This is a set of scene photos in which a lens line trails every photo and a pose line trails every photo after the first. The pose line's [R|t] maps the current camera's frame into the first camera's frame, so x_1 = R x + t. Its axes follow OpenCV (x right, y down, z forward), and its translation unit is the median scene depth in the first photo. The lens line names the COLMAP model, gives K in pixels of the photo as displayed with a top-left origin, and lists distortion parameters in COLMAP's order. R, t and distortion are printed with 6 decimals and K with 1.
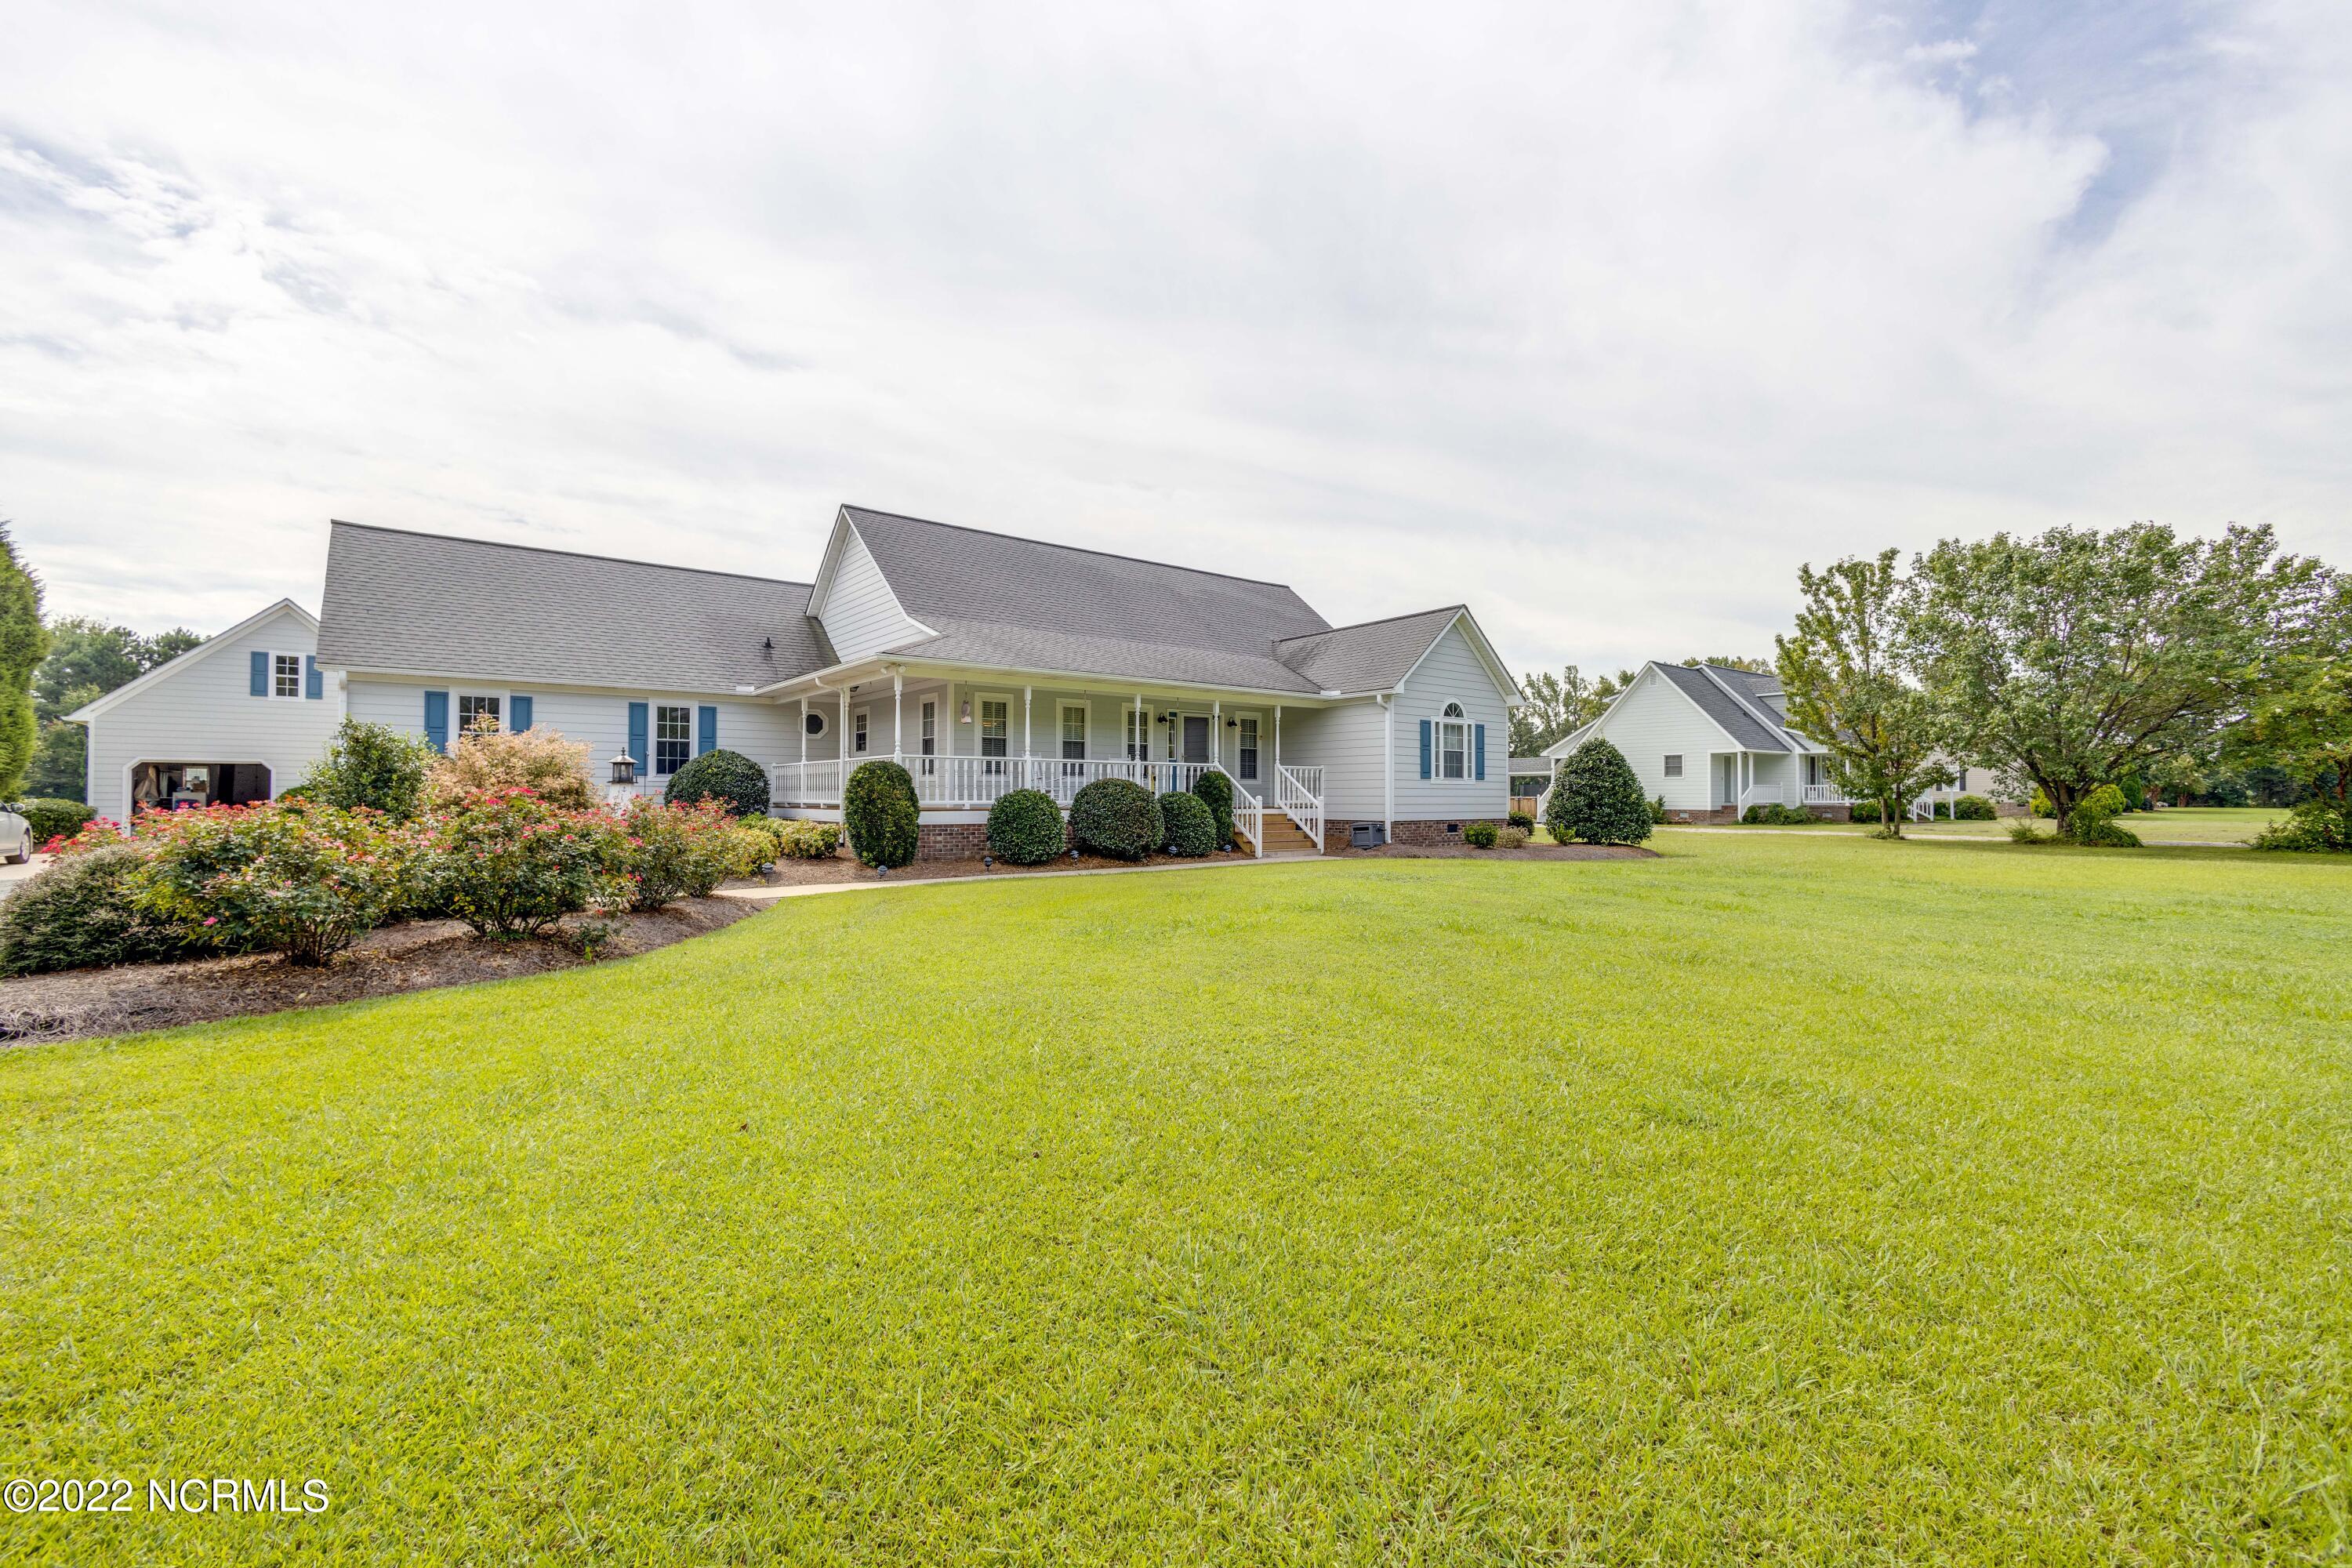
lens RADIAL K [[1005.7, 0, 1188.4], [0, 1005.7, 782.1], [0, 0, 1]] dist [-0.003910, 0.000168]
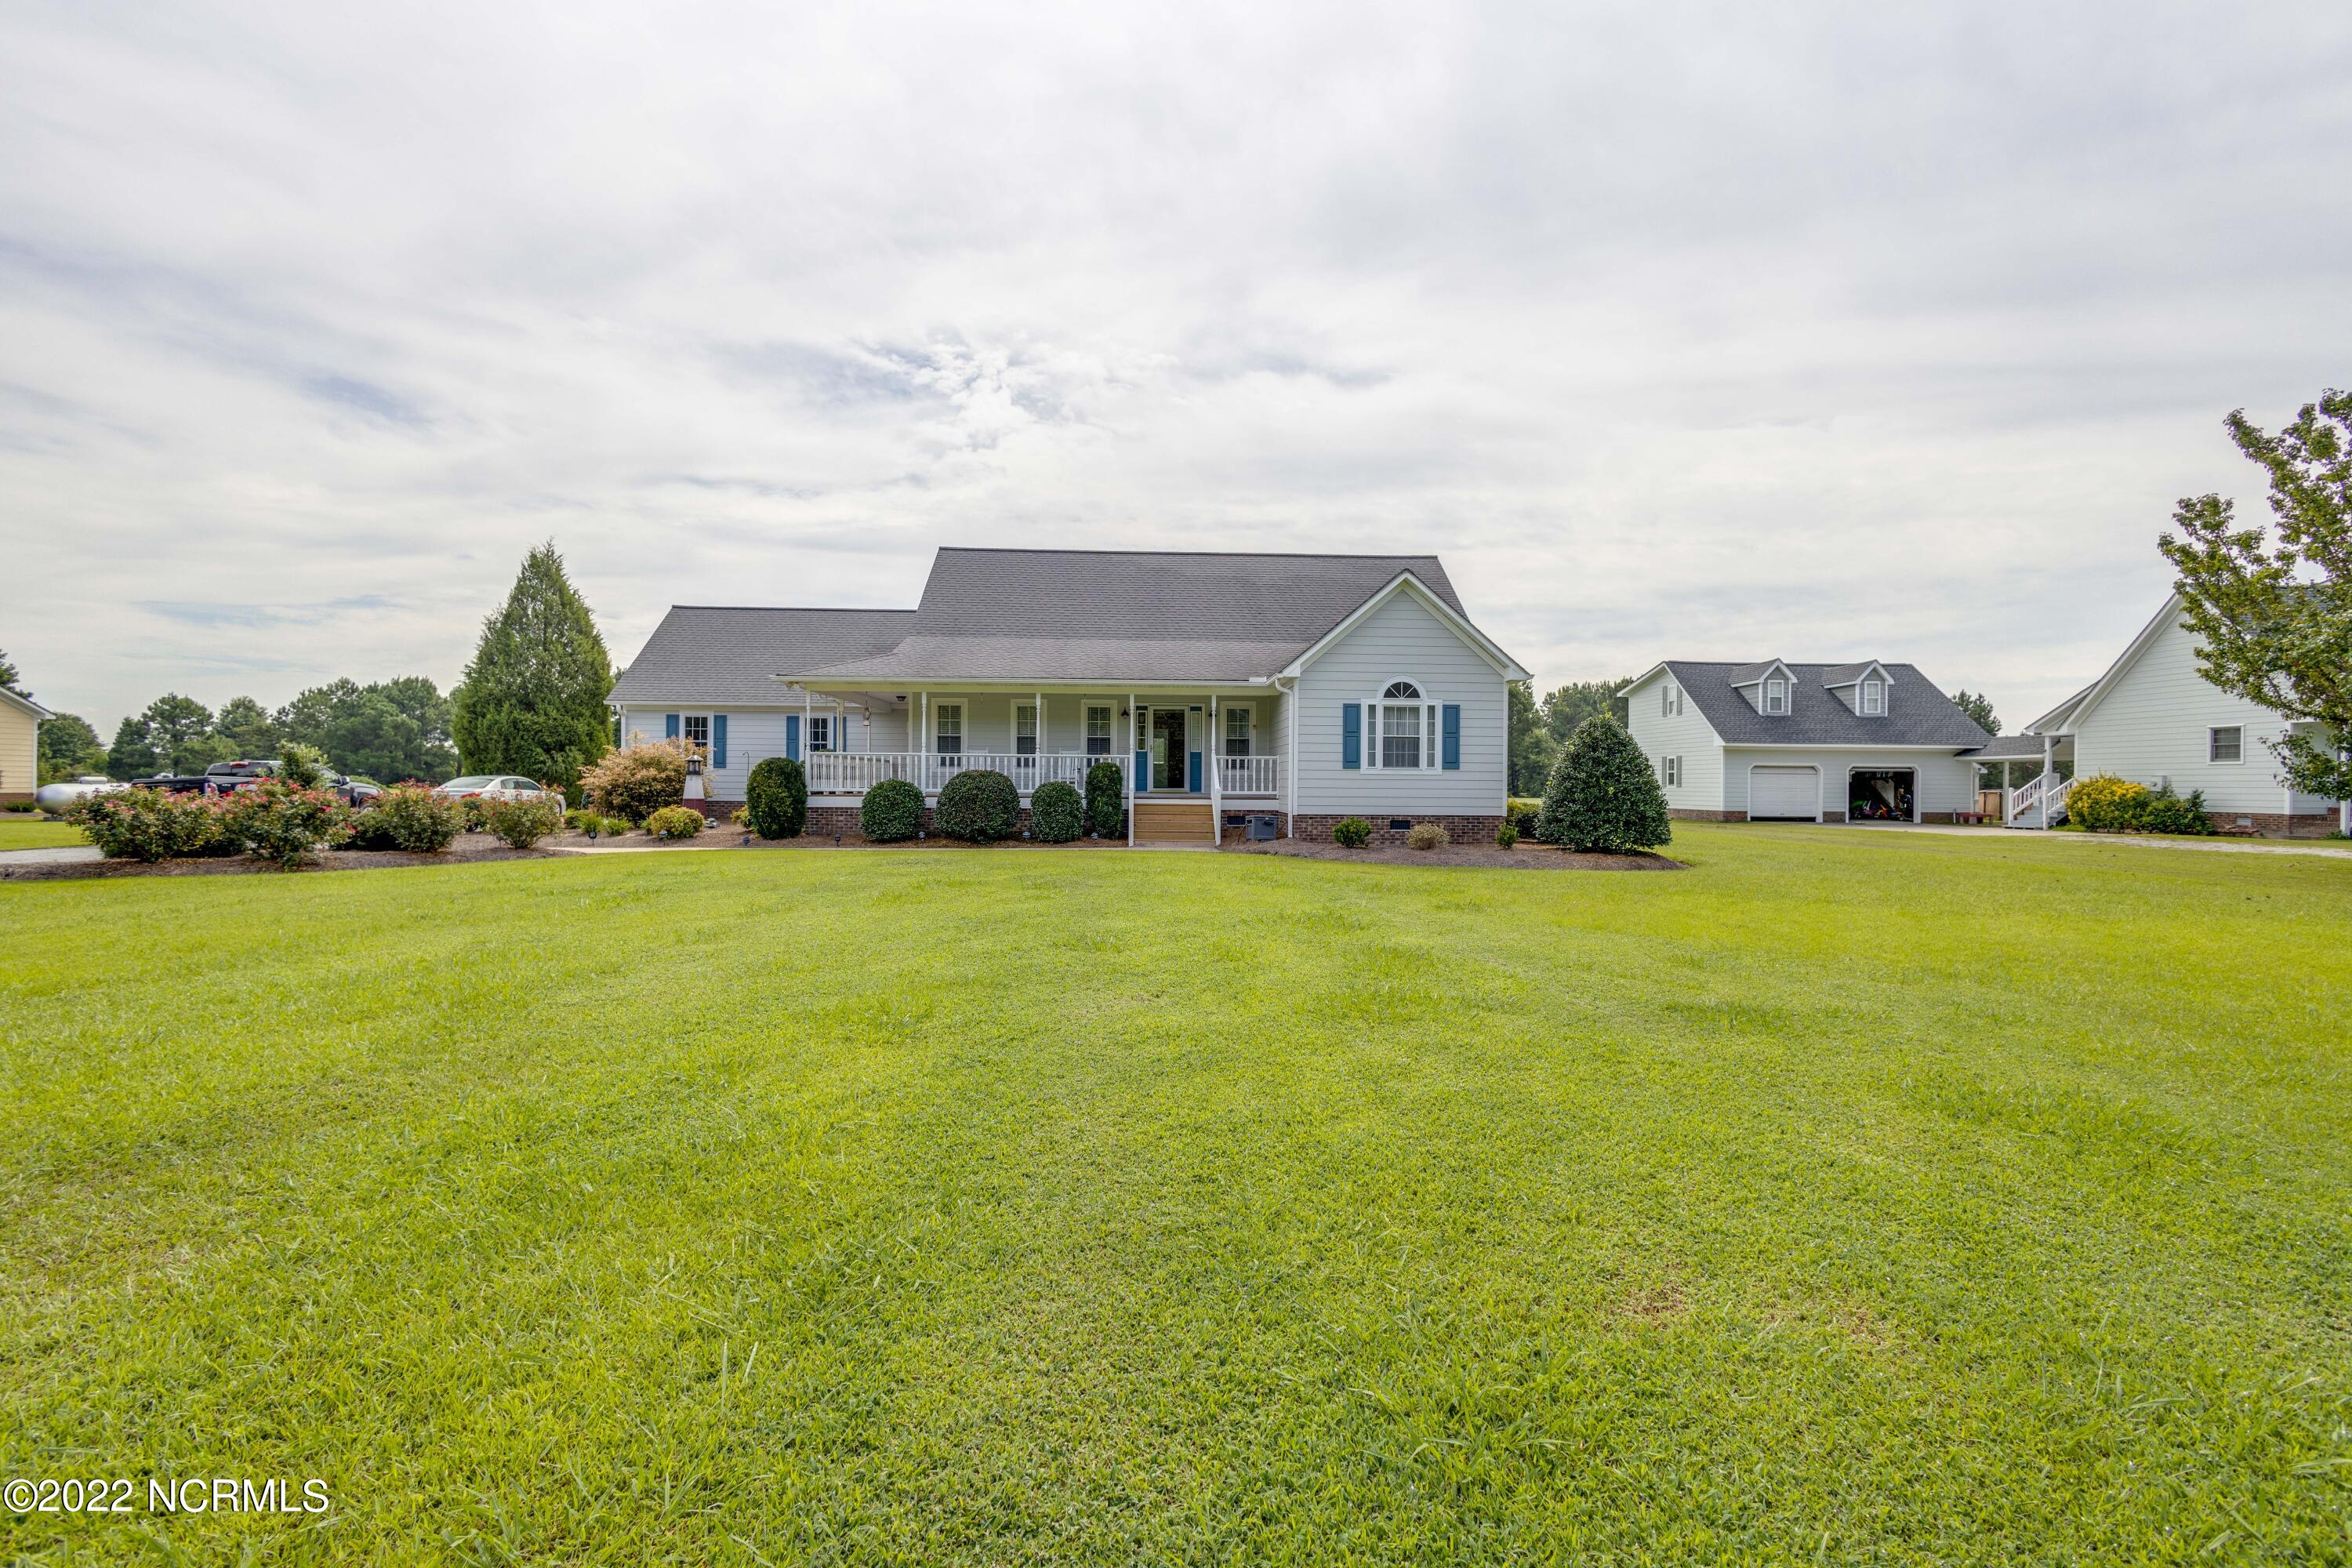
lens RADIAL K [[1005.7, 0, 1188.4], [0, 1005.7, 782.1], [0, 0, 1]] dist [-0.003910, 0.000168]
pose [[0.810396, 0.004130, -0.585867, 0.622540], [0.002484, 0.999942, 0.010485, -0.000906], [0.585877, -0.009953, 0.810339, 0.174947]]
